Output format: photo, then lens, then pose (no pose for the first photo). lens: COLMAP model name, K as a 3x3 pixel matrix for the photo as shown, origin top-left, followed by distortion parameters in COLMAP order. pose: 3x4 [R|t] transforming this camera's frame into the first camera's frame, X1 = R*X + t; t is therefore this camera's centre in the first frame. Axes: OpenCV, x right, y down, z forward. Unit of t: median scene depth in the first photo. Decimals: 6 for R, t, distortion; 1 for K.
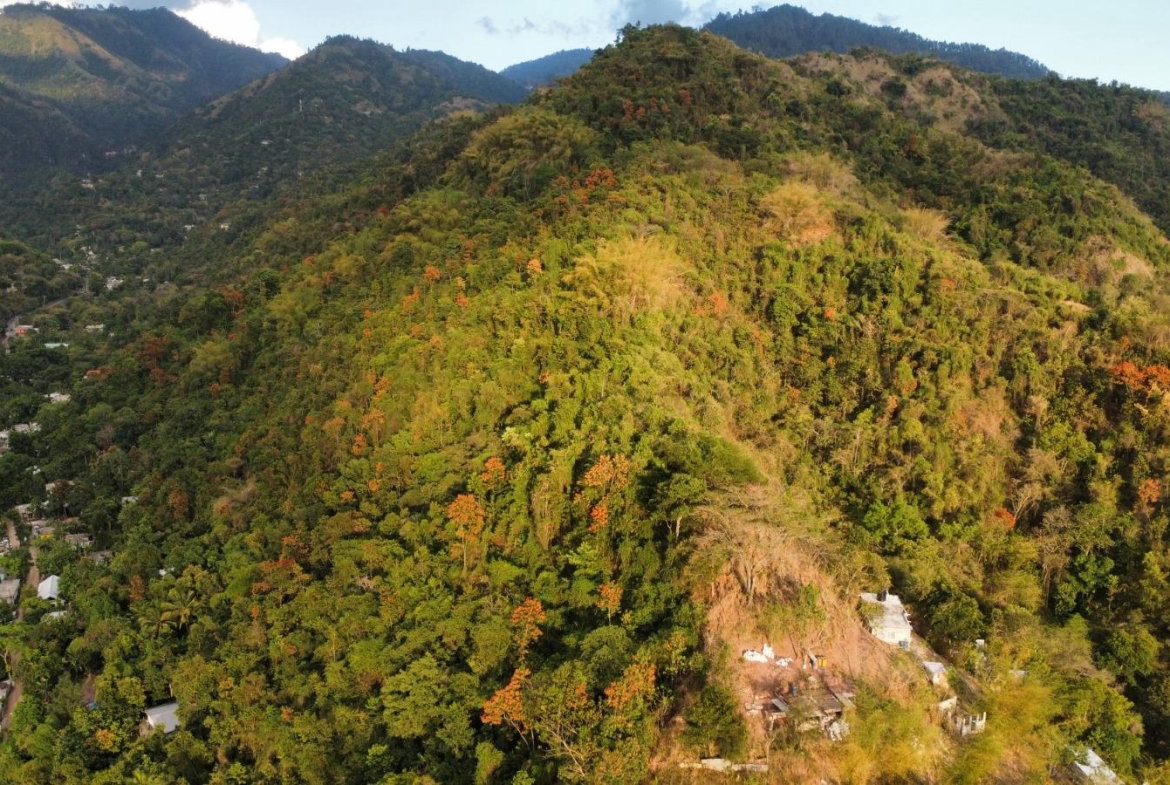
lens RADIAL K [[1017.9, 0, 570.2], [0, 1017.9, 368.9], [0, 0, 1]] dist [0.001686, -0.077118]
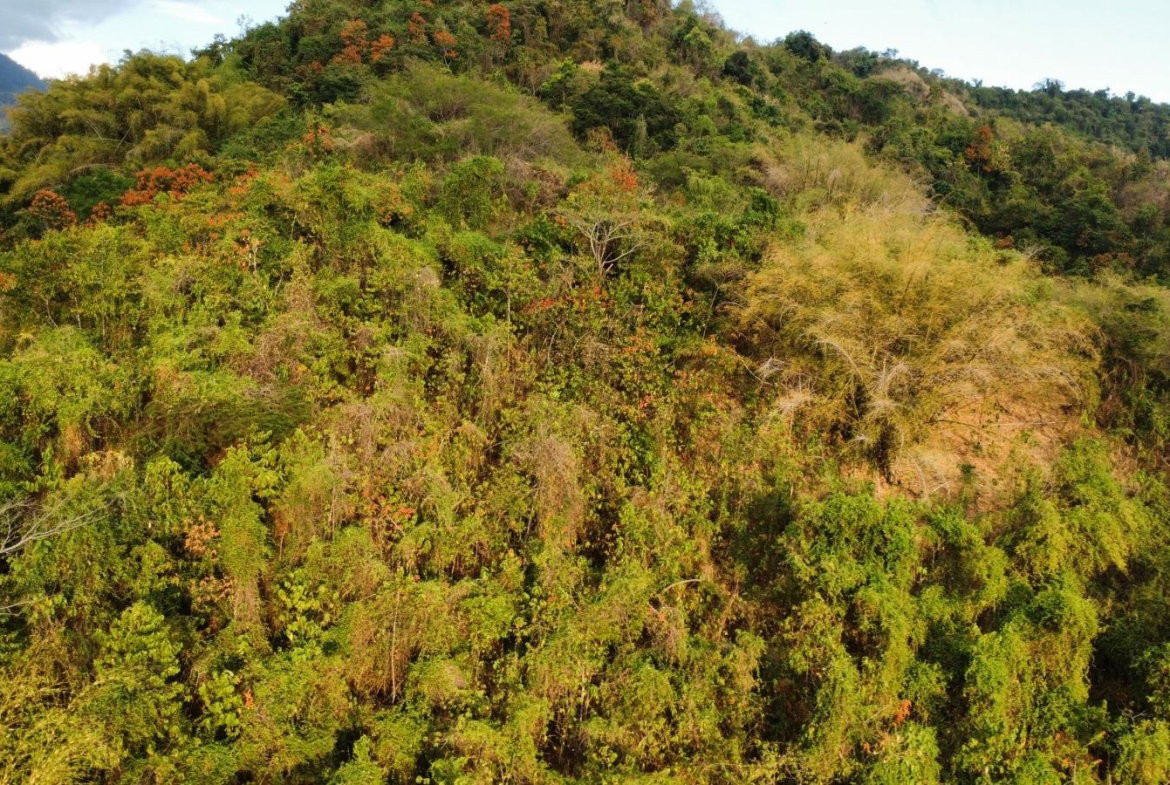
lens RADIAL K [[1017.9, 0, 570.2], [0, 1017.9, 368.9], [0, 0, 1]] dist [0.001686, -0.077118]
pose [[0.993035, -0.011759, 0.117227, 0.056495], [0.017767, 0.998574, -0.050335, -0.062142], [-0.116468, 0.052067, 0.991829, 0.361251]]
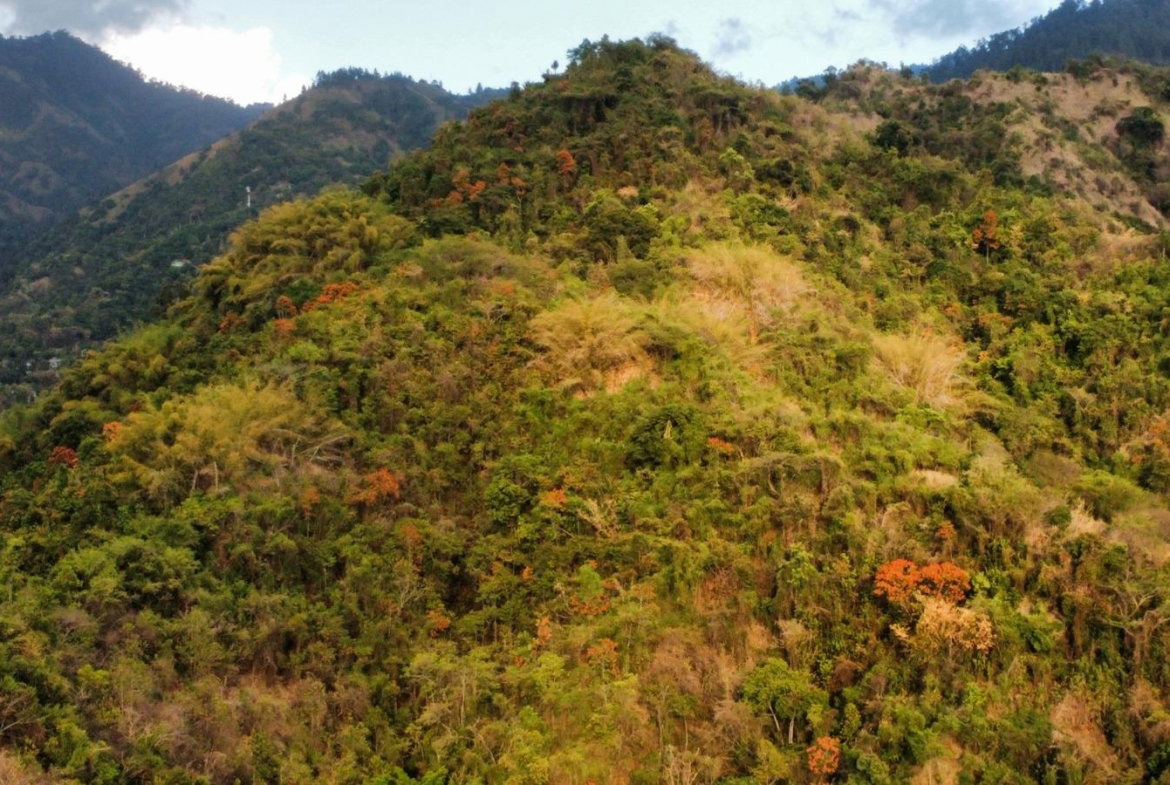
lens RADIAL K [[2012.3, 0, 585.0], [0, 2012.3, 392.5], [0, 0, 1]] dist [0.009969, -0.105680]
pose [[0.990276, -0.019777, -0.137706, 0.174865], [-0.001066, 0.988737, -0.149661, 0.024913], [0.139114, 0.148352, 0.979101, -0.074791]]
